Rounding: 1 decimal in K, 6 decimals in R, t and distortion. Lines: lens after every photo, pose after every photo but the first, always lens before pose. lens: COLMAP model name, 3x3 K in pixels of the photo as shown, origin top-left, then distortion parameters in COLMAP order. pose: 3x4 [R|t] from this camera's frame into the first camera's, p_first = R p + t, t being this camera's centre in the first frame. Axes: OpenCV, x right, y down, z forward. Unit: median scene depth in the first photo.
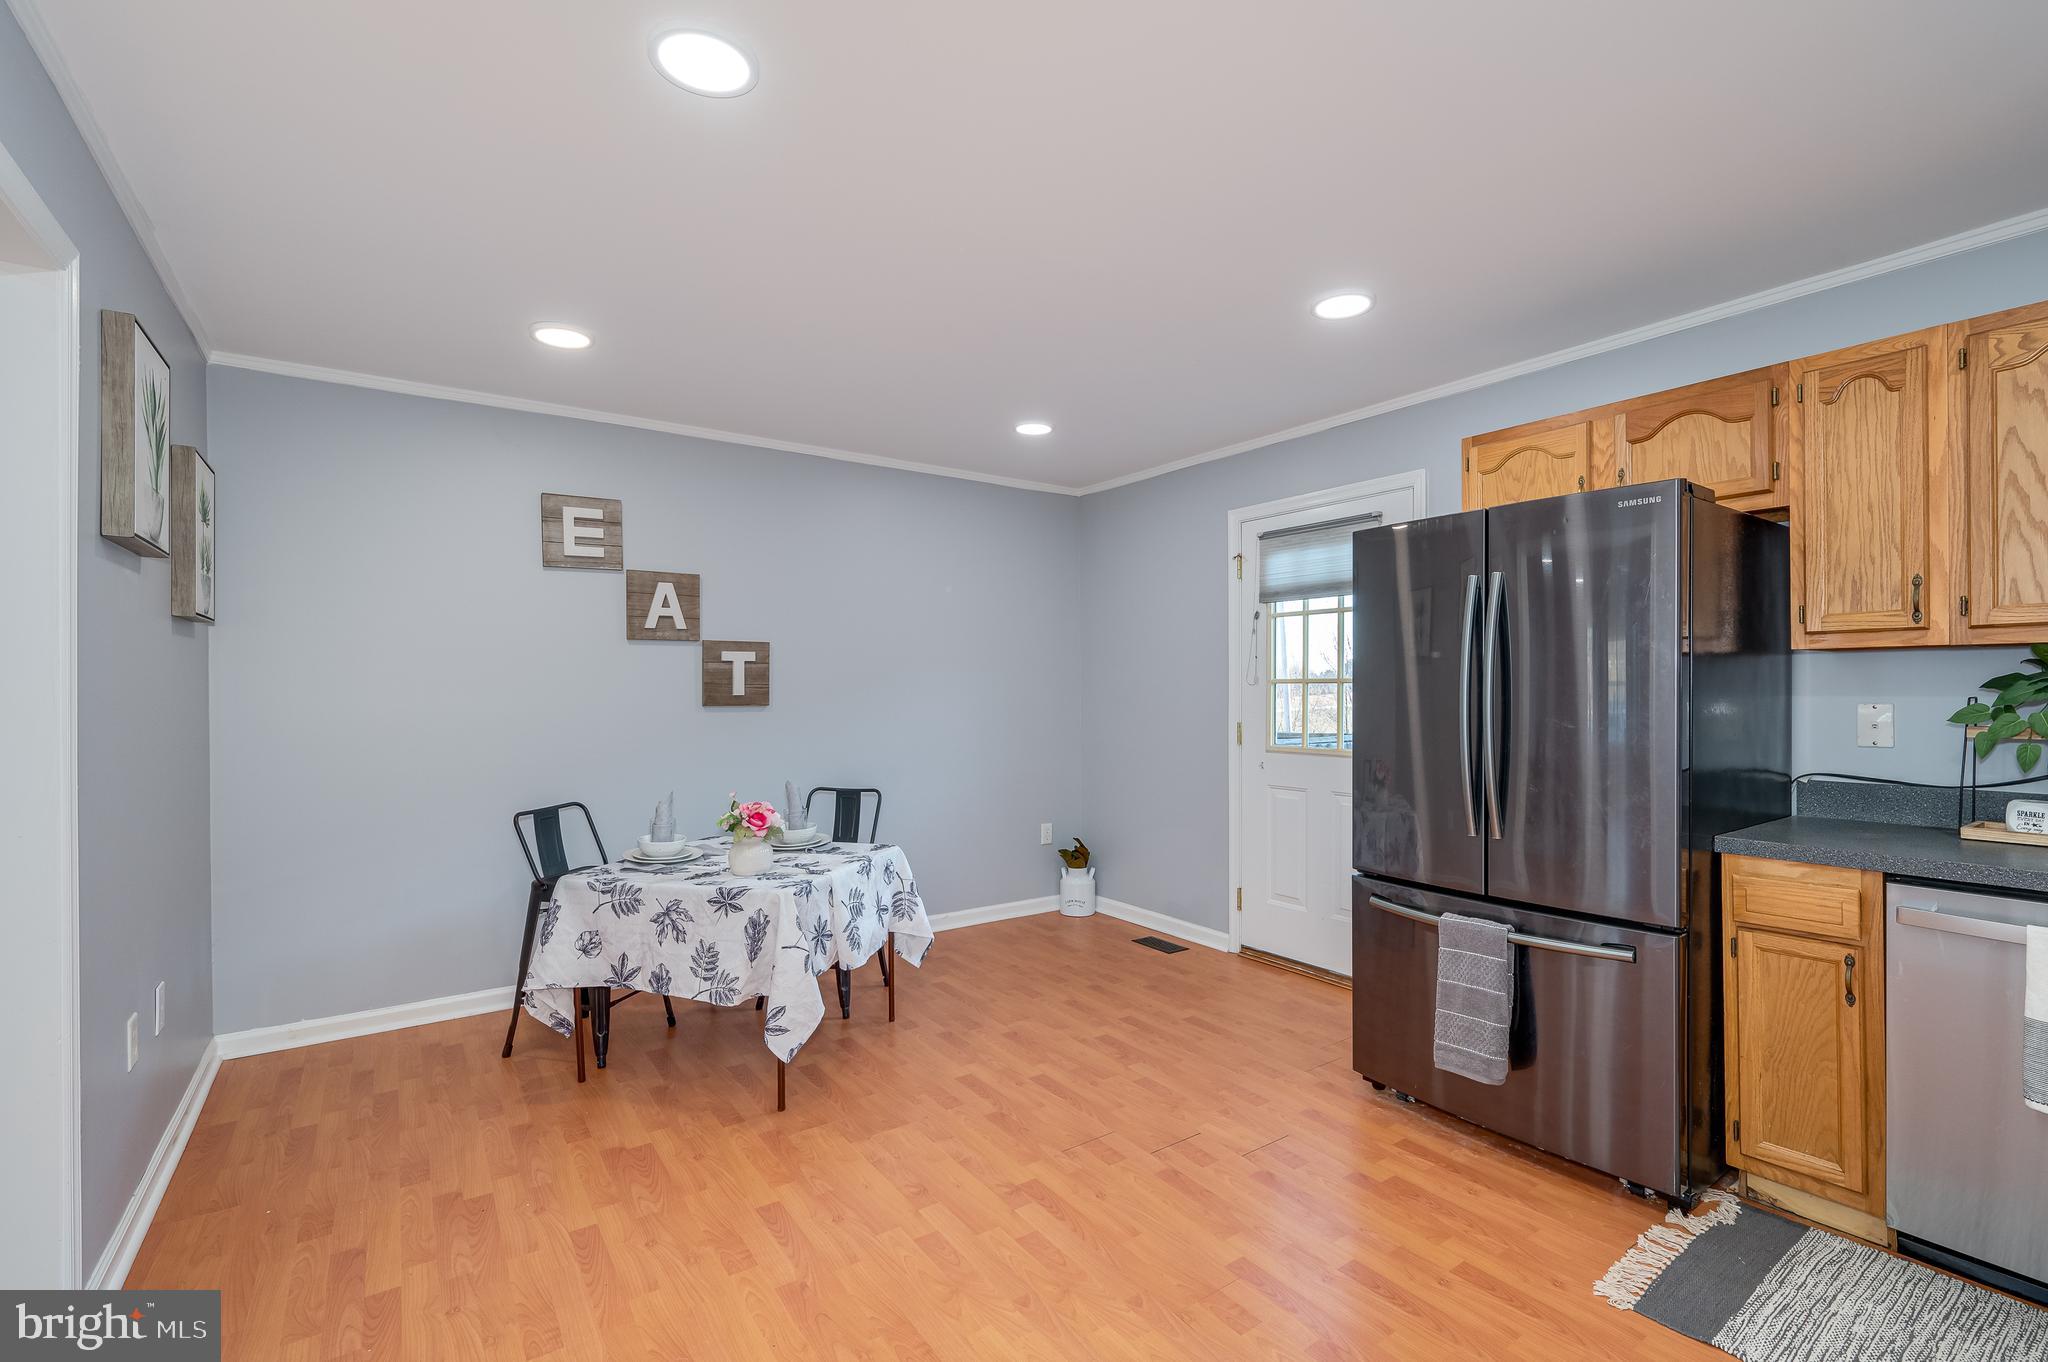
lens RADIAL K [[906.9, 0, 1061.4], [0, 906.9, 692.4], [0, 0, 1]] dist [-0.002026, -0.000344]
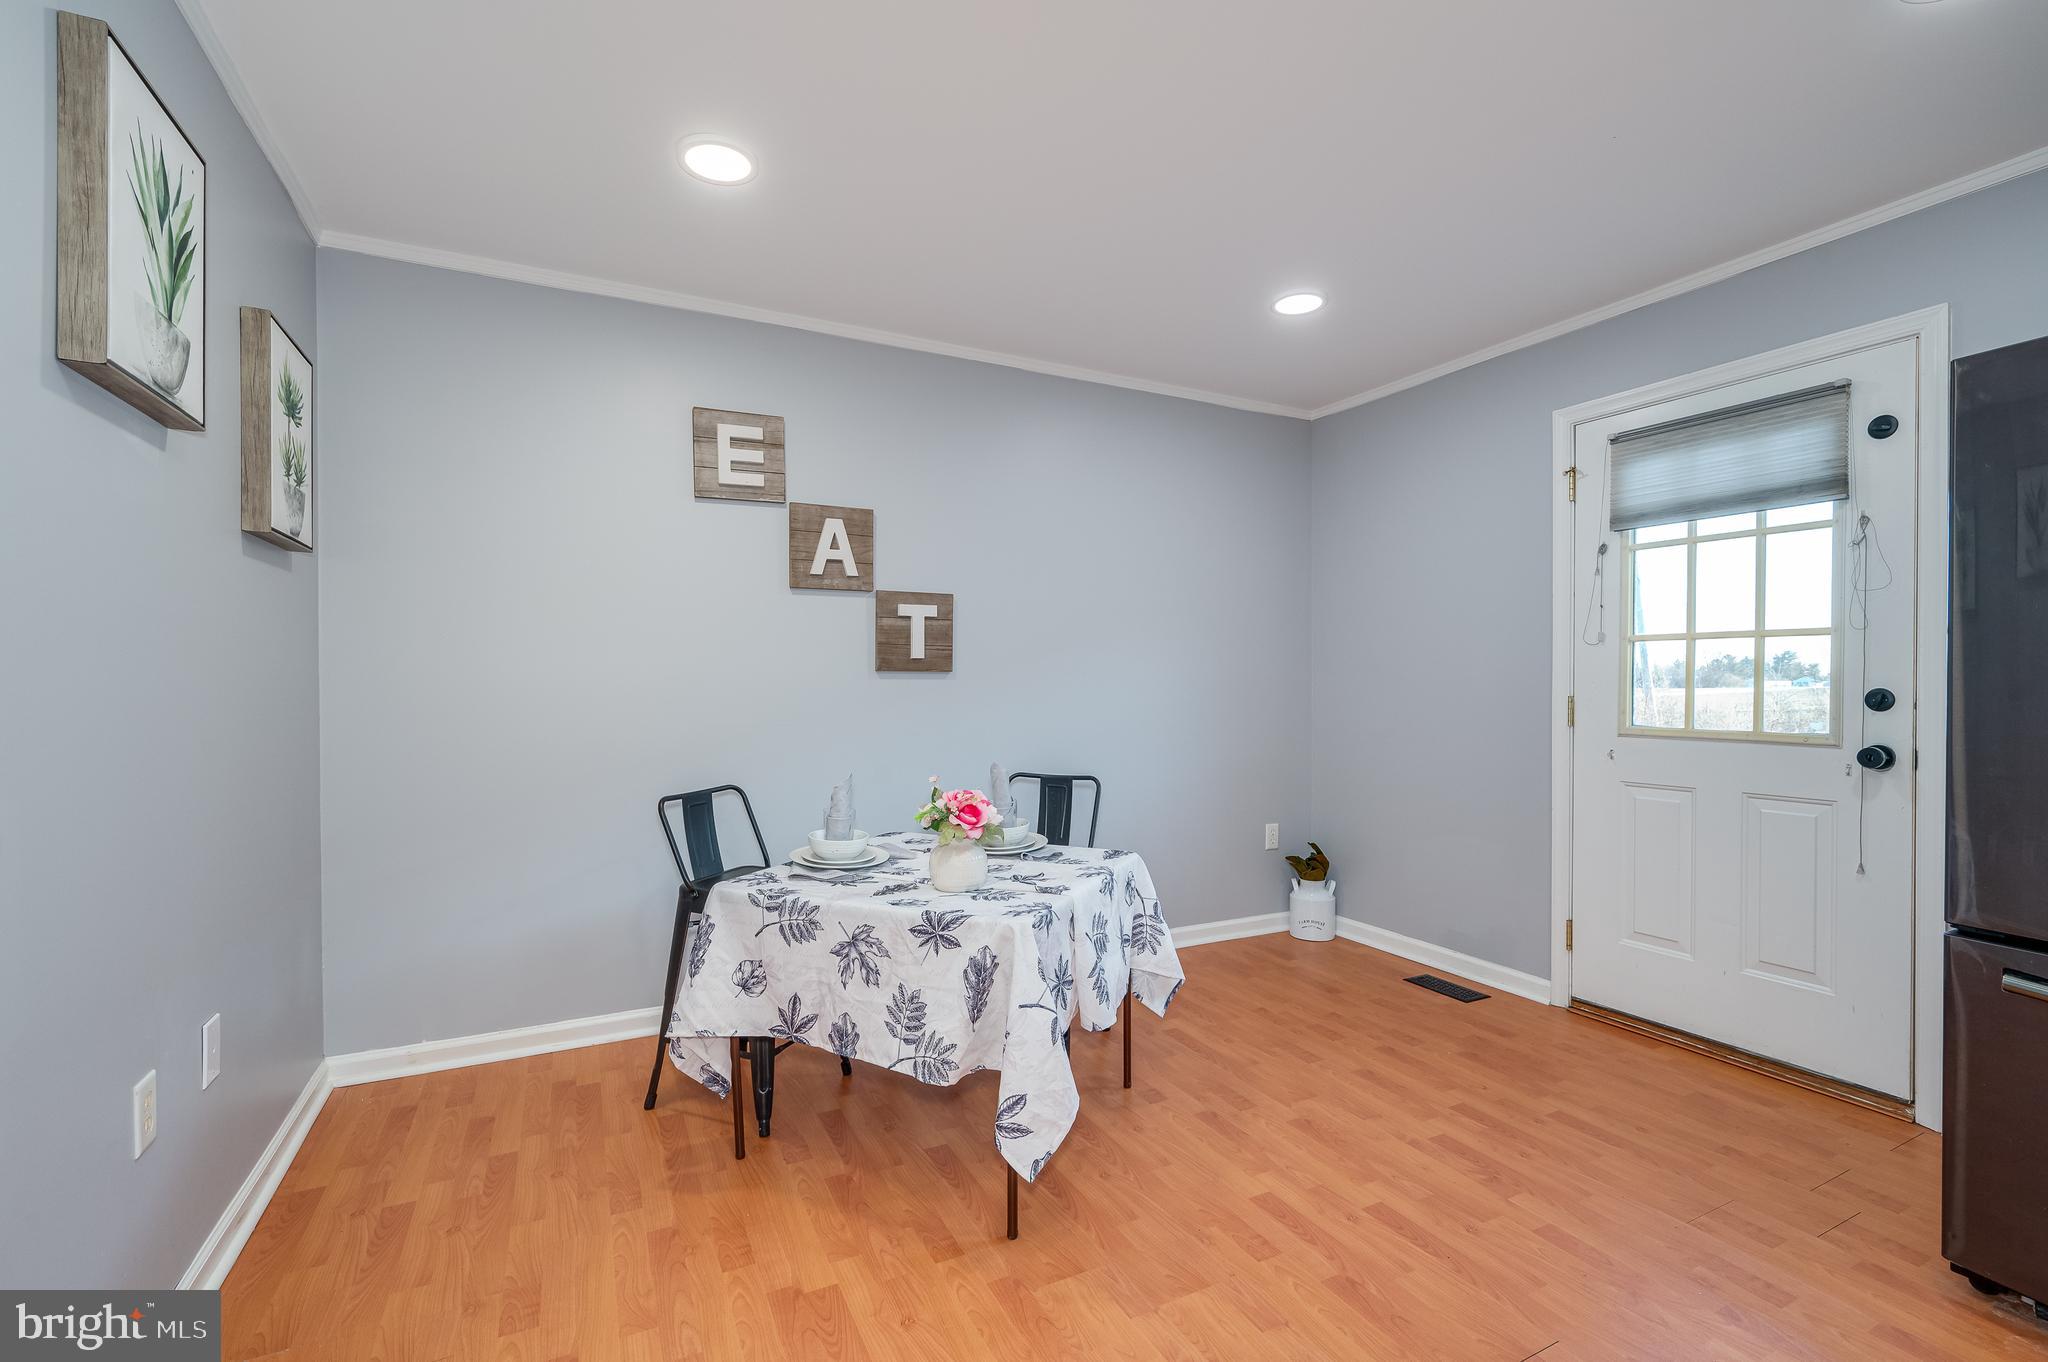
lens RADIAL K [[906.9, 0, 1040.9], [0, 906.9, 691.1], [0, 0, 1]] dist [-0.002026, -0.000344]
pose [[0.987390, 0.004401, -0.158246, -0.131113], [-0.003369, 0.999971, 0.006792, 0.029663], [0.158272, -0.006173, 0.987376, 0.236919]]
